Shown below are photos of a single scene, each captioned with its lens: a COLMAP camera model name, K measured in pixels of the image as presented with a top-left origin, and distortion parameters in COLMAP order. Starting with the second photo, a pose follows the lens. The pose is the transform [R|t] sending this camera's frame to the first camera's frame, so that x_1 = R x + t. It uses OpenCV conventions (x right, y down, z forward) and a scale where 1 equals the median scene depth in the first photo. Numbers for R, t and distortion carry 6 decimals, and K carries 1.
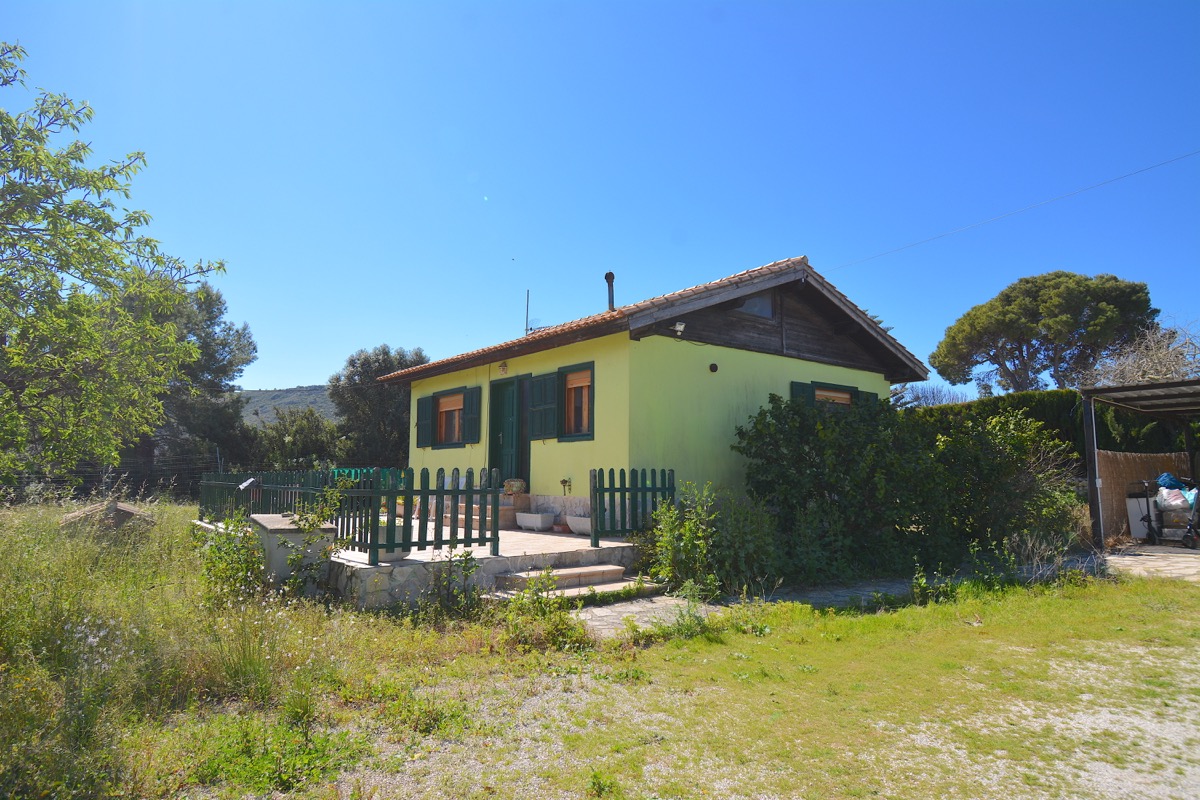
lens RADIAL K [[722.1, 0, 600.0], [0, 722.1, 400.0], [0, 0, 1]] dist [0.016938, -0.031729]
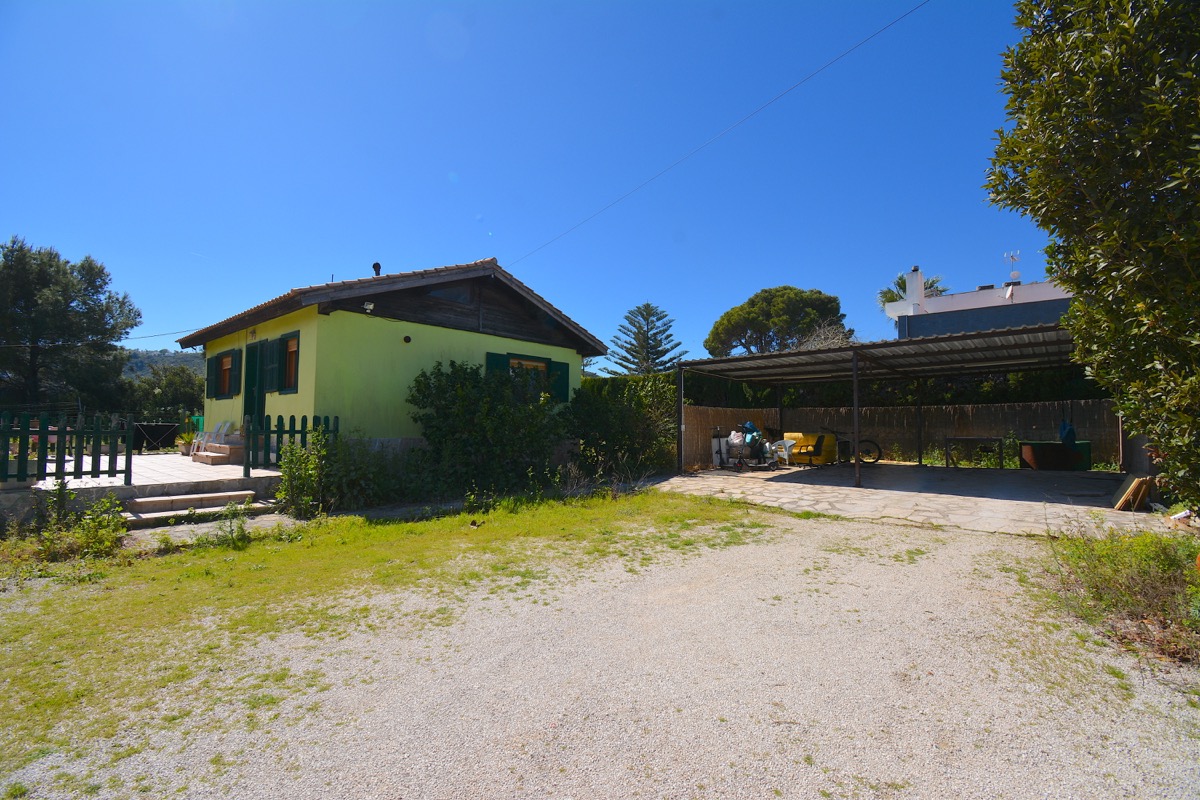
lens RADIAL K [[529.1, 0, 605.6], [0, 529.1, 404.0], [0, 0, 1]] dist [0.025103, -0.028453]
pose [[0.982301, 0.011071, 0.186981, 0.318414], [-0.023589, 0.997616, 0.064856, 0.001286], [-0.185817, -0.068118, 0.980220, -0.013168]]
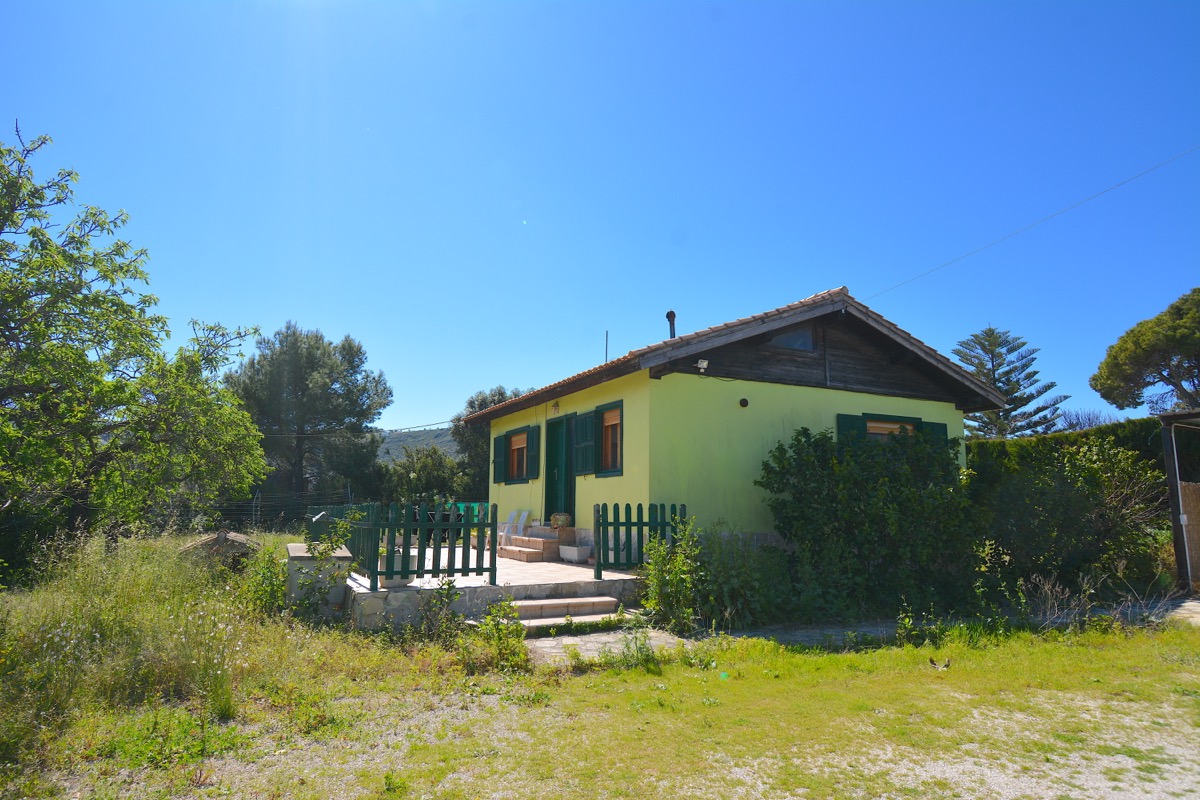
lens RADIAL K [[716.1, 0, 600.0], [0, 716.1, 400.0], [0, 0, 1]] dist [0.018144, -0.030839]
pose [[0.979230, -0.028015, -0.200806, 0.155345], [0.018478, 0.998617, -0.049211, -0.002911], [0.201907, 0.044478, 0.978394, -0.017617]]
